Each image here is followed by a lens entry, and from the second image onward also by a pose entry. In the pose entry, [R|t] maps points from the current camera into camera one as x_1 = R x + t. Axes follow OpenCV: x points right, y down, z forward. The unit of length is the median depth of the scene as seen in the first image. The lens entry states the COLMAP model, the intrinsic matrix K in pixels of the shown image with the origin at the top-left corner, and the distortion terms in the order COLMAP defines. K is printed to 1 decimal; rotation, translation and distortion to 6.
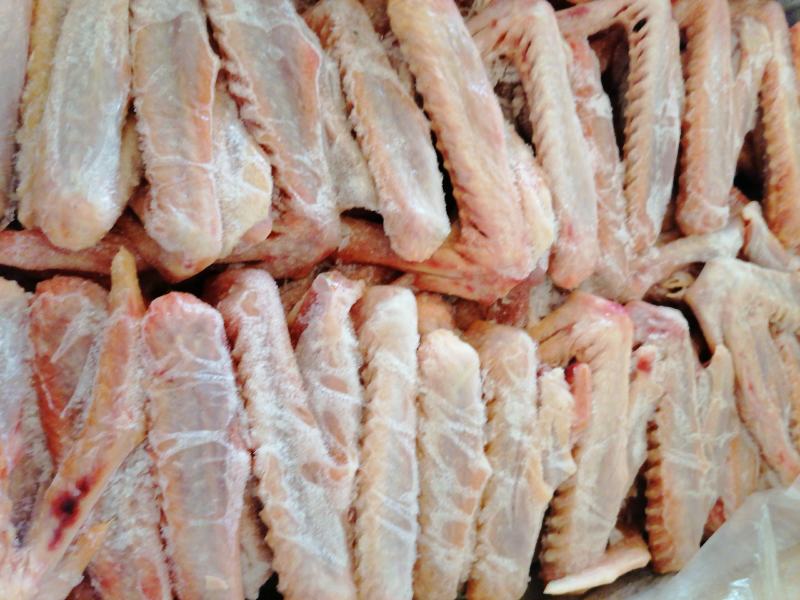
lens RADIAL K [[634.8, 0, 400.0], [0, 634.8, 300.0], [0, 0, 1]] dist [0.075362, -0.117845]
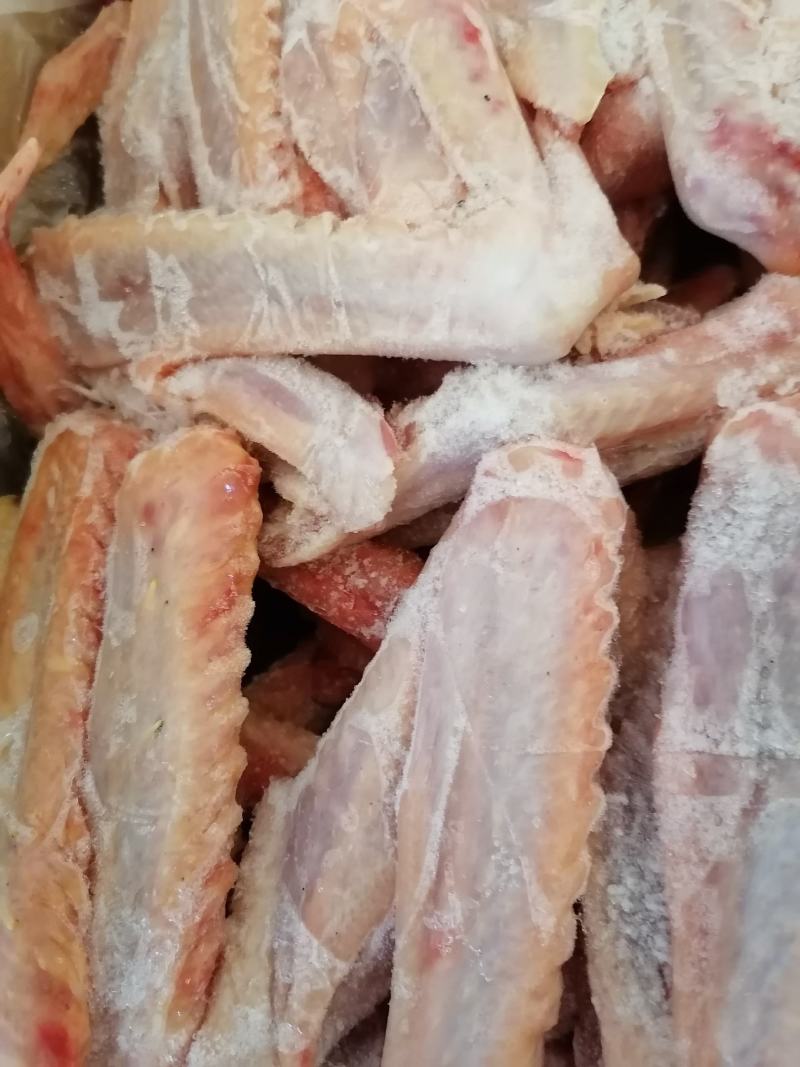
lens RADIAL K [[876.8, 0, 400.0], [0, 876.8, 533.5], [0, 0, 1]] dist [0.076116, -0.159723]
pose [[-0.978222, -0.137576, -0.155416, 0.772394], [0.081335, -0.942969, 0.322790, -0.382566], [-0.190961, 0.303120, 0.933623, 0.747918]]
